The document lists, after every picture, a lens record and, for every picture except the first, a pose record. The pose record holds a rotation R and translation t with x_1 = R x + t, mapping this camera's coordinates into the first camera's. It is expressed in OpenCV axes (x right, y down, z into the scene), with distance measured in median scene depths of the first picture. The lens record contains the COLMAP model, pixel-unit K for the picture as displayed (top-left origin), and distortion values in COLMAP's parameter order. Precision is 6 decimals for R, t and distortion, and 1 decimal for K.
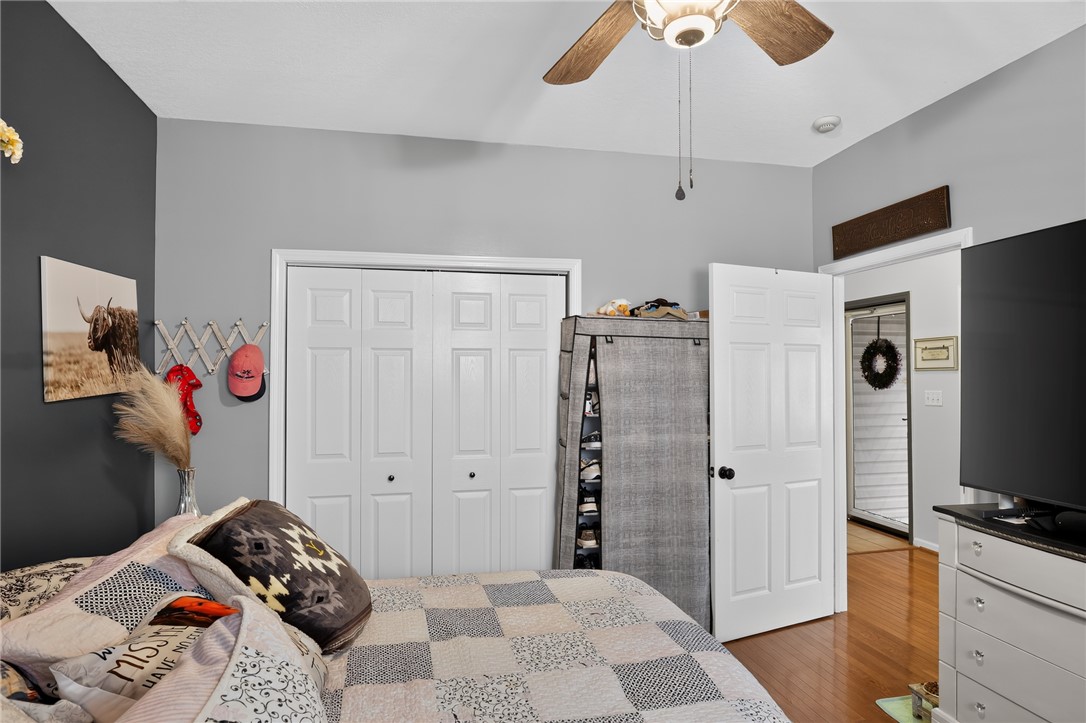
lens RADIAL K [[607.9, 0, 542.8], [0, 607.9, 366.7], [0, 0, 1]] dist [-0.002253, 0.000443]
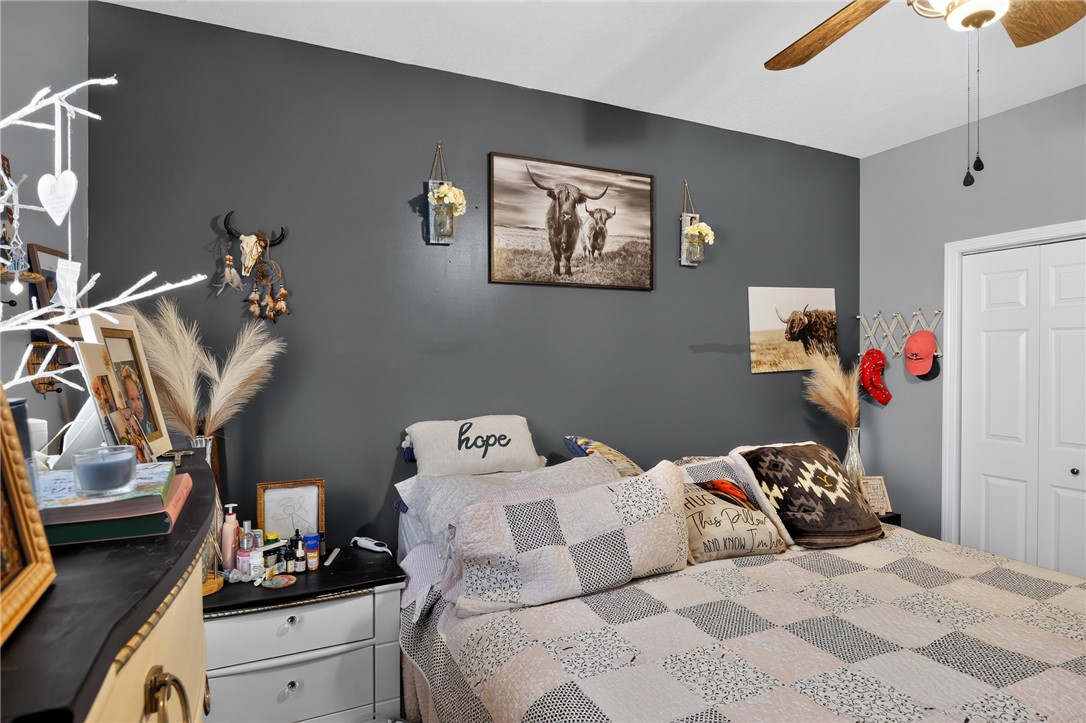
lens RADIAL K [[607.9, 0, 542.8], [0, 607.9, 366.7], [0, 0, 1]] dist [-0.002253, 0.000443]
pose [[0.232961, 0.016343, -0.972349, 0.622668], [0.012250, 0.999730, 0.019738, 0.000454], [0.972409, -0.016510, 0.232698, 0.036447]]
